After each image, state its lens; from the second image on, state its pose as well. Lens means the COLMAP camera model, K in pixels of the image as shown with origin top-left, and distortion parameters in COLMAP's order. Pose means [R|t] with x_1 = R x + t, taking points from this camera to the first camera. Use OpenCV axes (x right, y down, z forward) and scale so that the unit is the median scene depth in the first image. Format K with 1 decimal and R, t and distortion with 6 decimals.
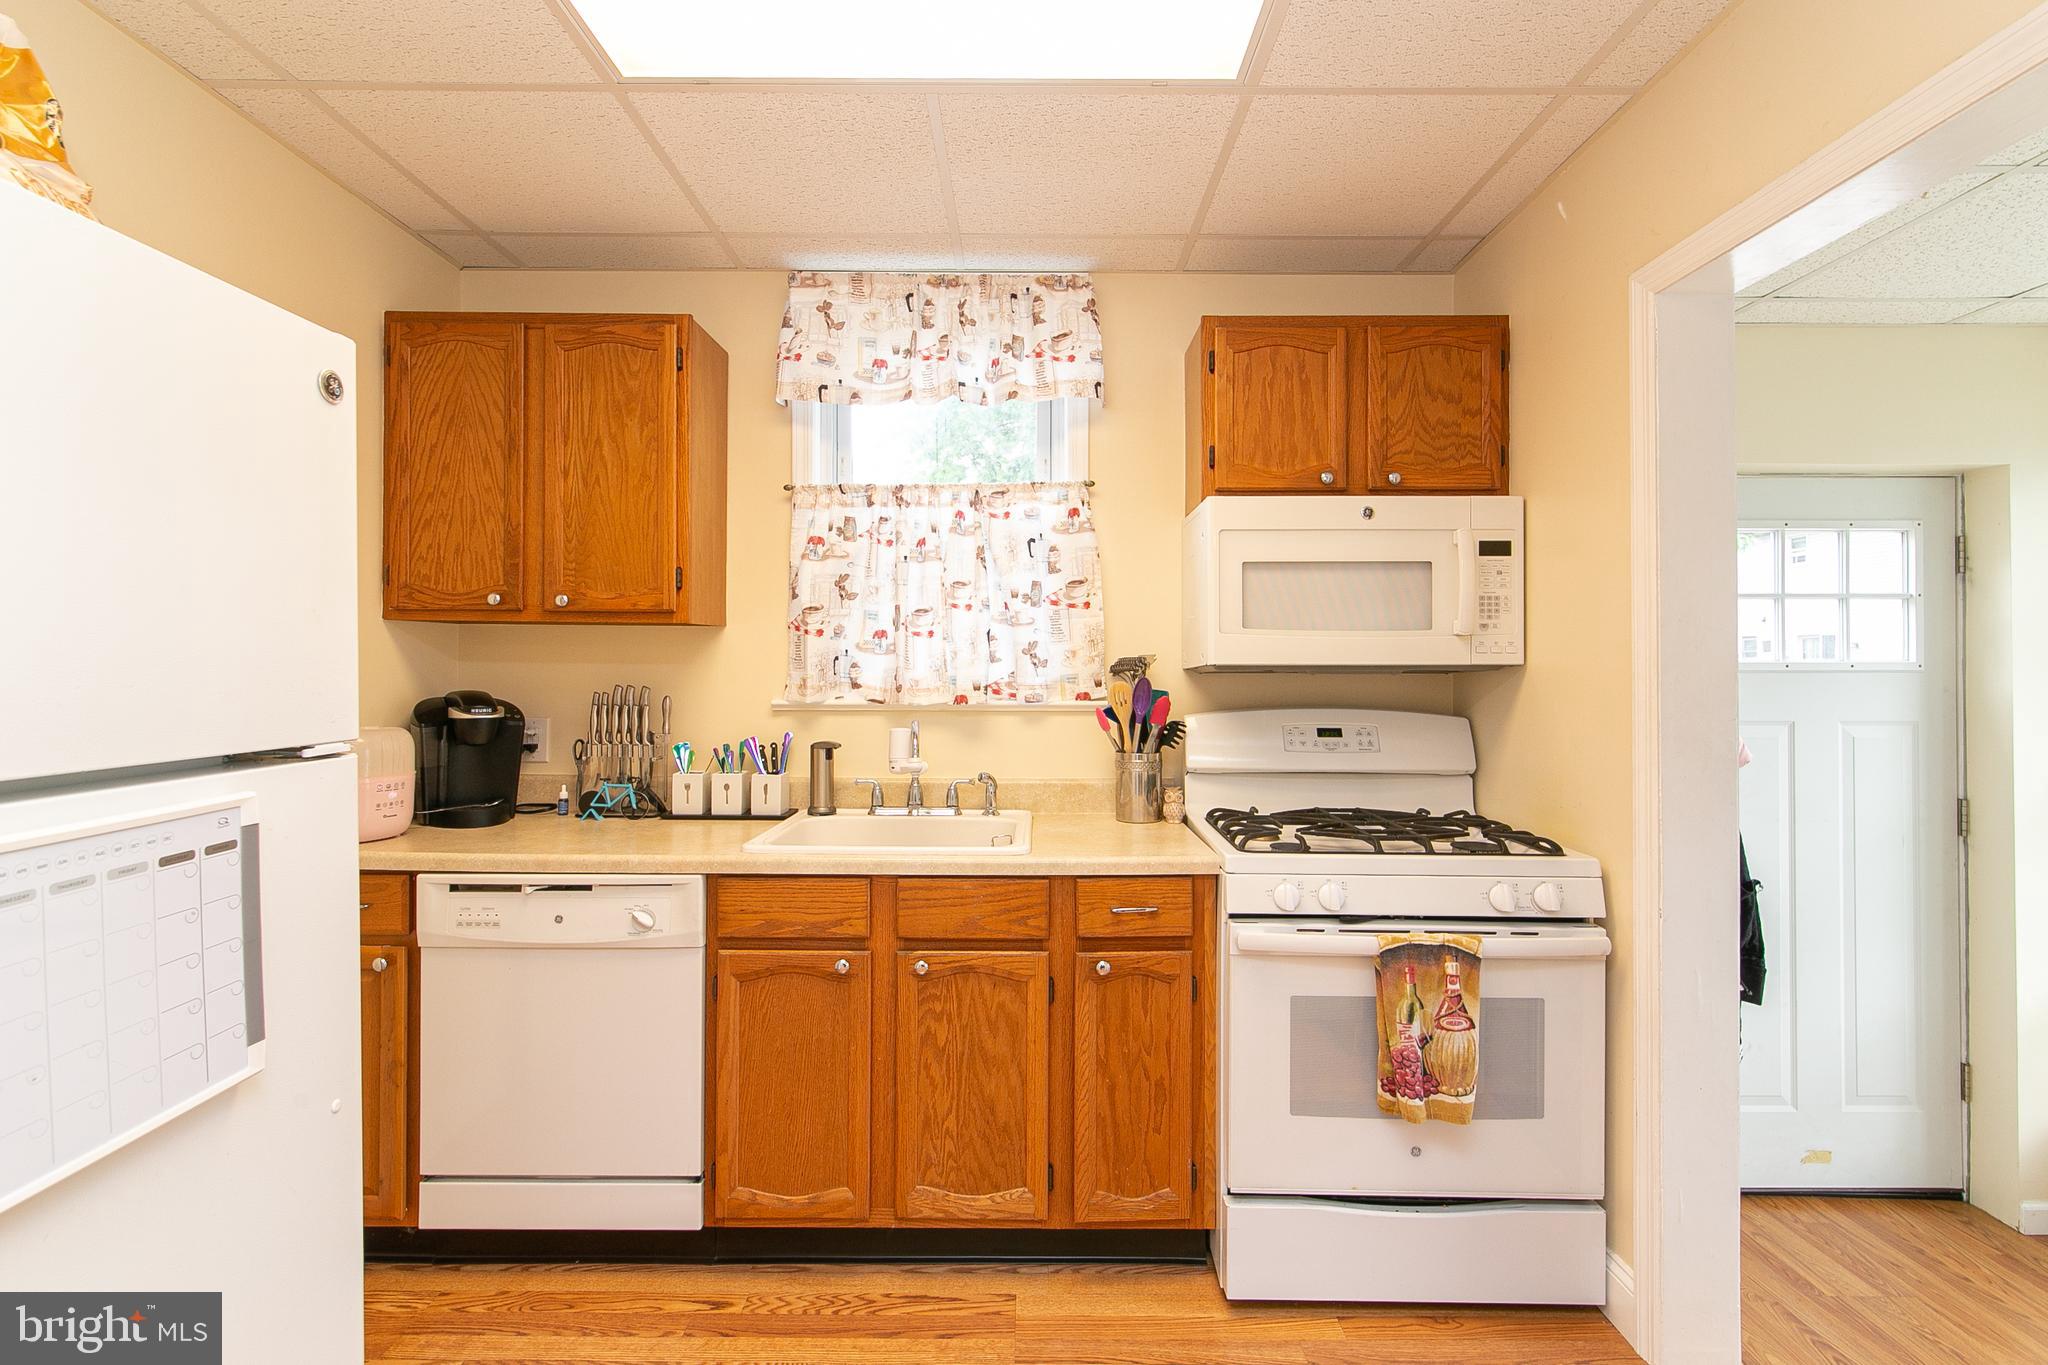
lens RADIAL K [[935.7, 0, 1026.0], [0, 935.7, 661.0], [0, 0, 1]] dist [-0.000629, 0.001332]
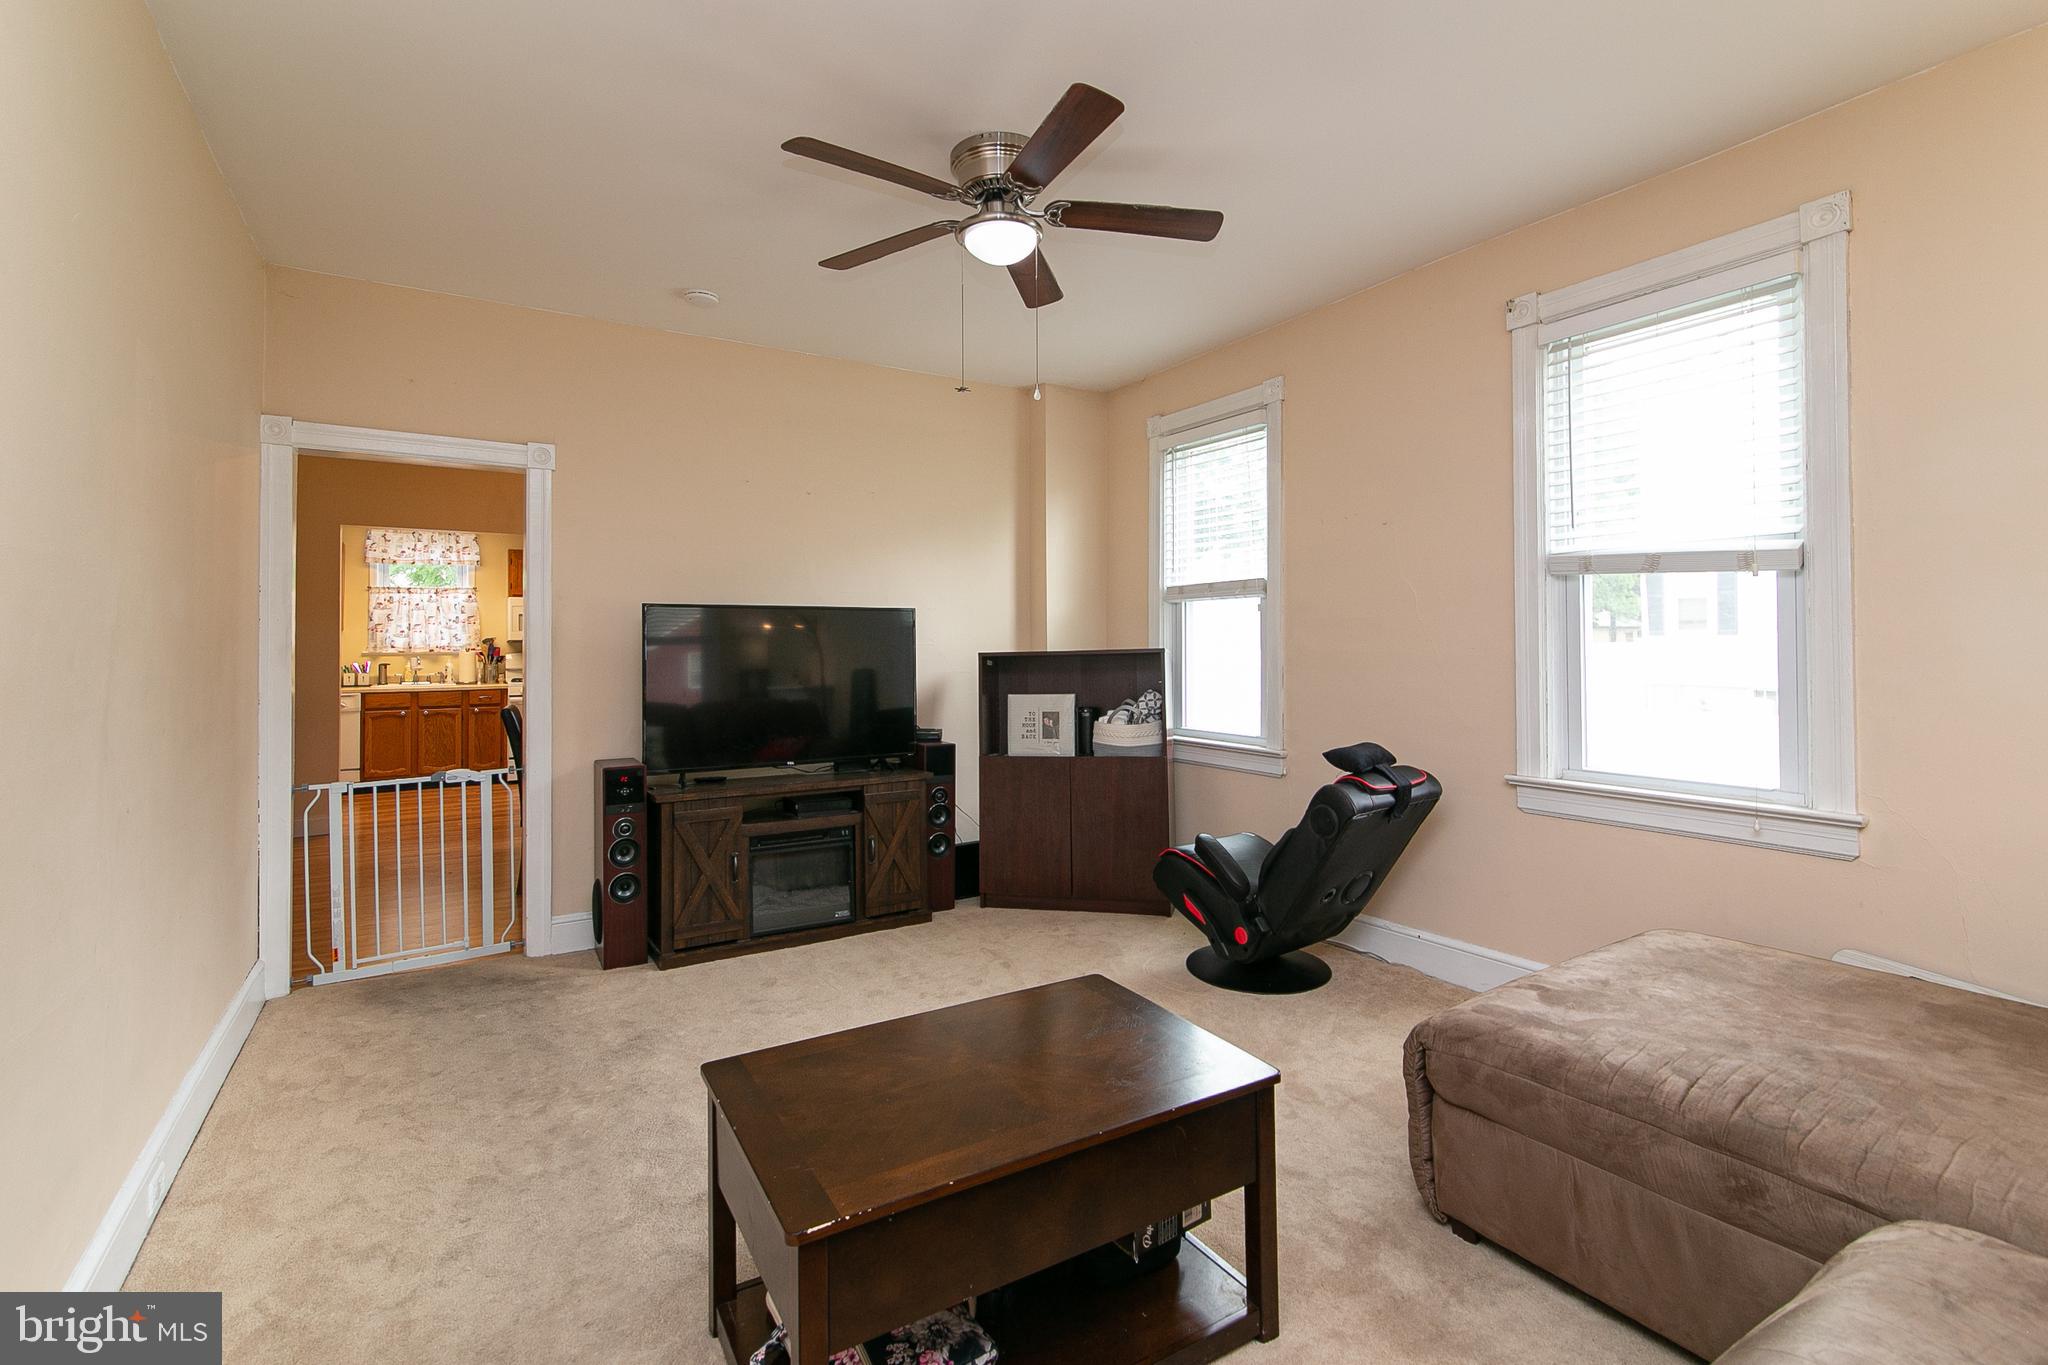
lens RADIAL K [[935.7, 0, 1040.5], [0, 935.7, 622.8], [0, 0, 1]] dist [-0.000629, 0.001332]
pose [[0.834308, 0.001827, 0.551295, -0.107475], [0.005721, 0.999912, -0.011972, -0.007926], [-0.551269, 0.013142, 0.834224, -3.419127]]
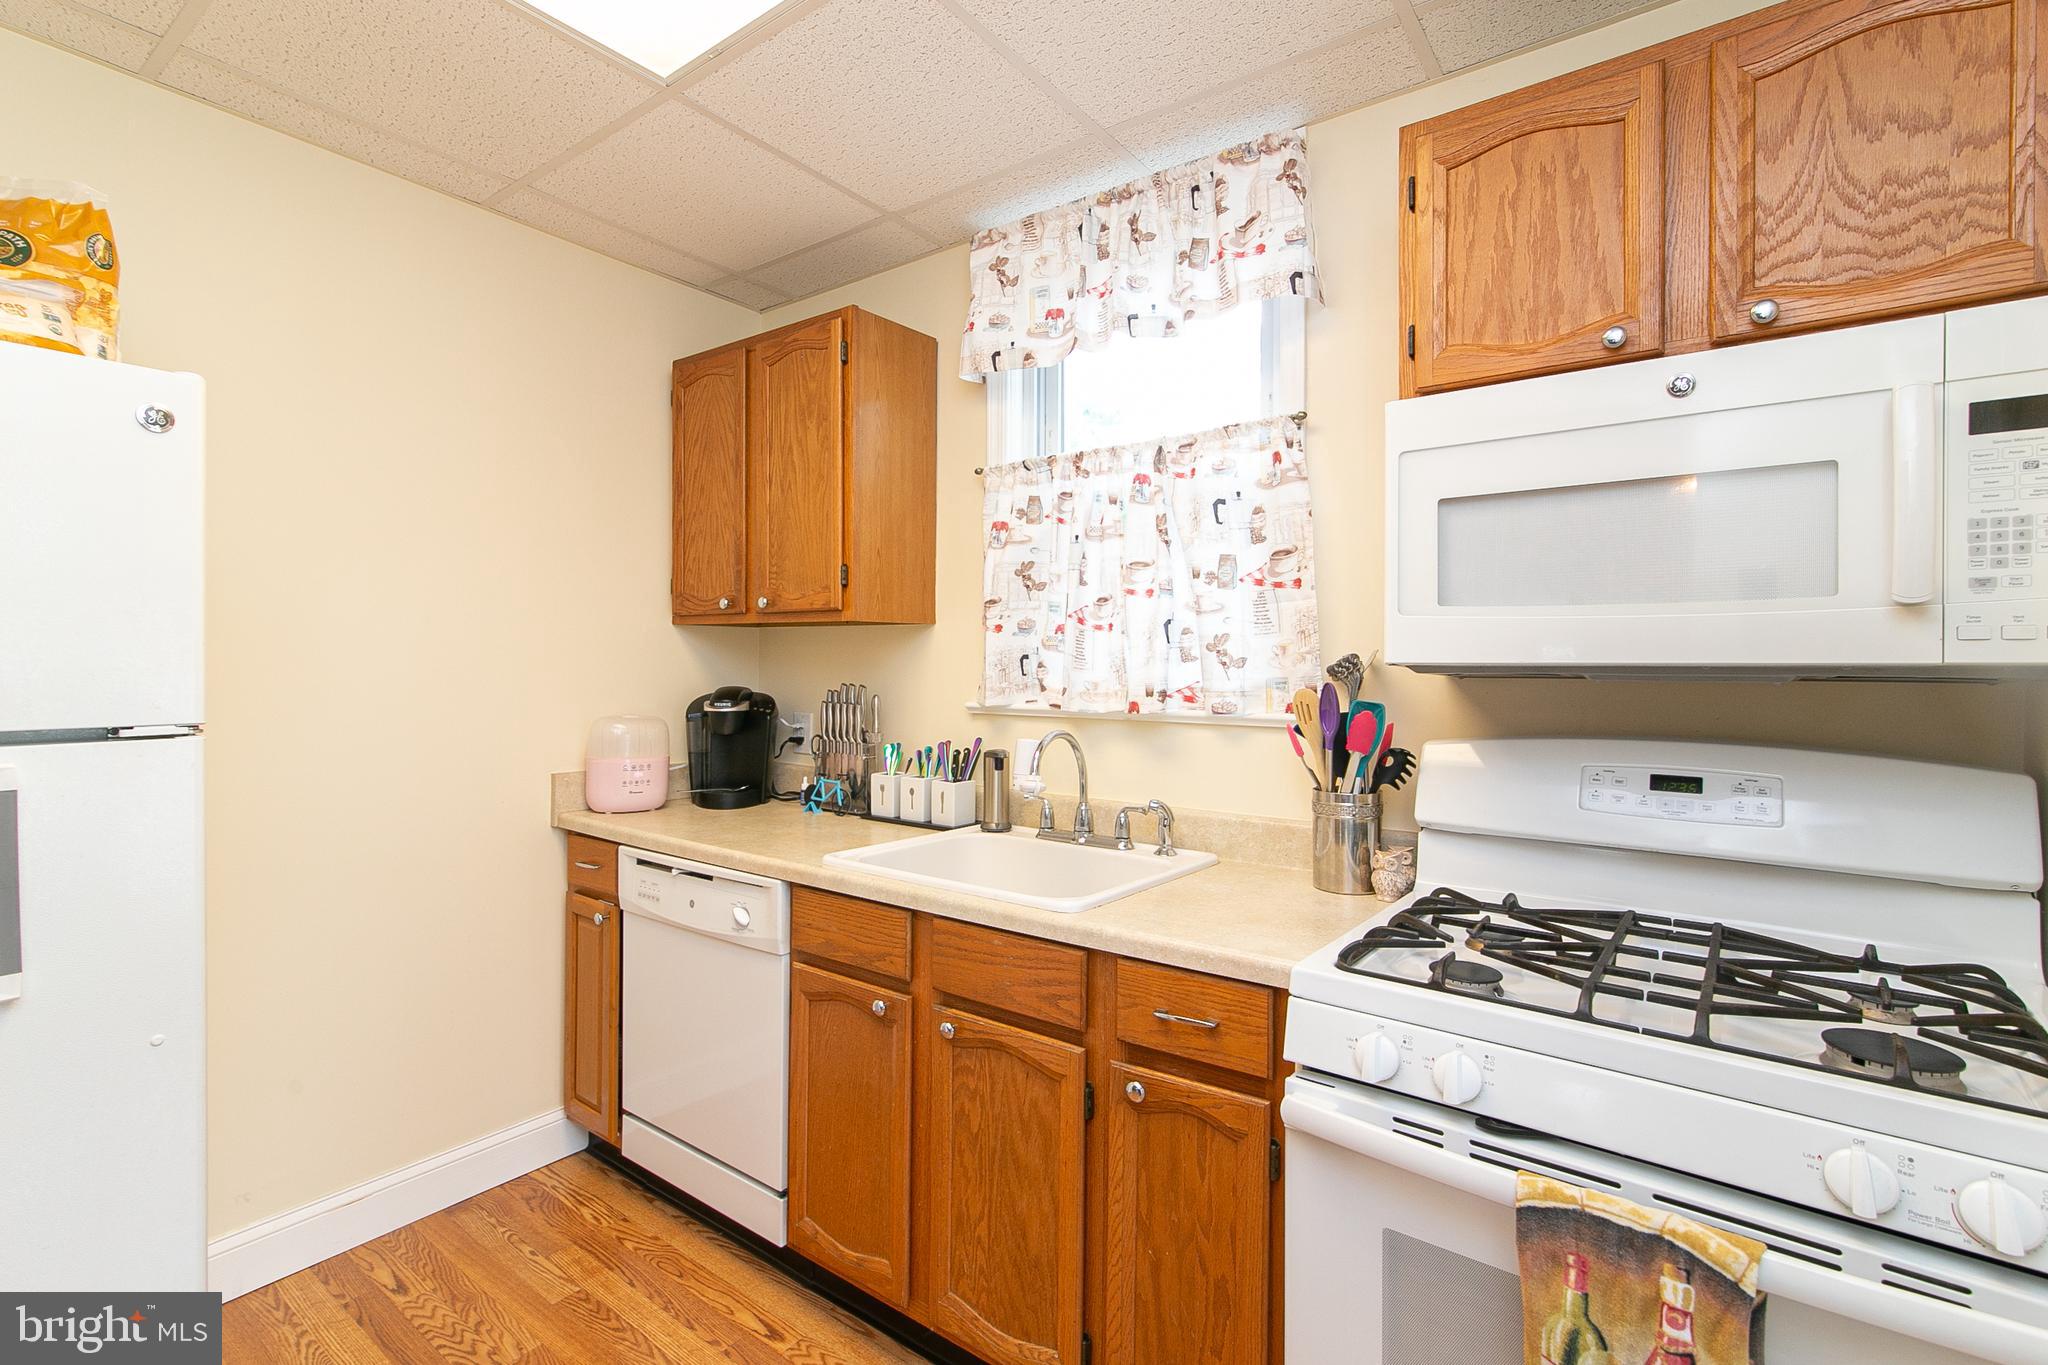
lens RADIAL K [[935.7, 0, 1025.4], [0, 935.7, 665.0], [0, 0, 1]] dist [-0.000629, 0.001332]
pose [[0.802436, 0.002129, -0.596734, 0.370061], [-0.001831, 0.999998, 0.001105, 0.004185], [0.596735, 0.000206, 0.802438, 0.323249]]
